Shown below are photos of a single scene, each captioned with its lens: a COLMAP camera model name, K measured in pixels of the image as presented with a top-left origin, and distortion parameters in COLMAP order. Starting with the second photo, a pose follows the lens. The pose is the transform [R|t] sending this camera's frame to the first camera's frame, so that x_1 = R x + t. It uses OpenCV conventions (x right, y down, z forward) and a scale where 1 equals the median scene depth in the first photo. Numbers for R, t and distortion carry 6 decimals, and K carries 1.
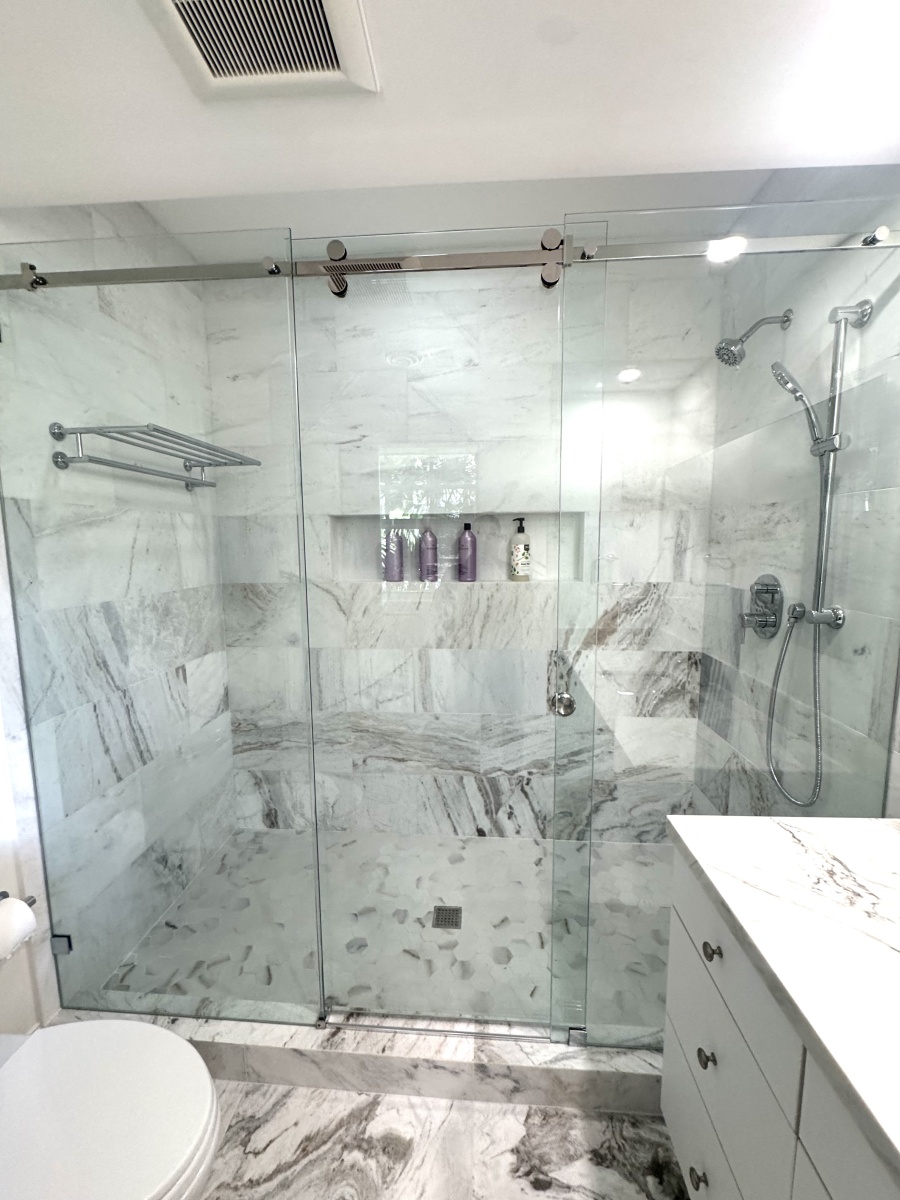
lens RADIAL K [[479.7, 0, 451.5], [0, 479.7, 598.1], [0, 0, 1]] dist [-0.005841, 0.001039]
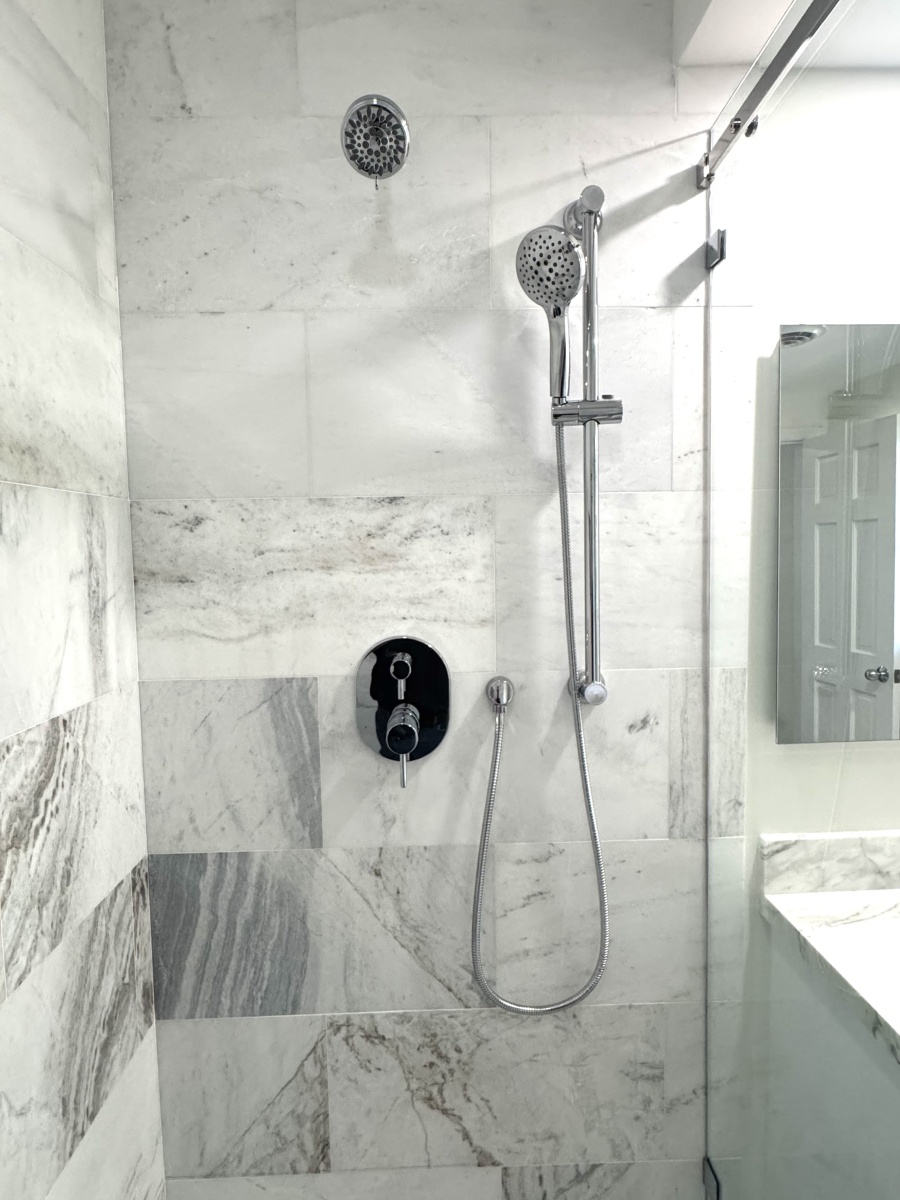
lens RADIAL K [[642.9, 0, 449.2], [0, 642.9, 594.4], [0, 0, 1]] dist [-0.002138, 0.000370]
pose [[-0.086022, -0.061035, 0.994422, -0.015077], [0.142351, 0.987128, 0.072901, -0.101537], [-0.986071, 0.147828, -0.076226, 0.741600]]
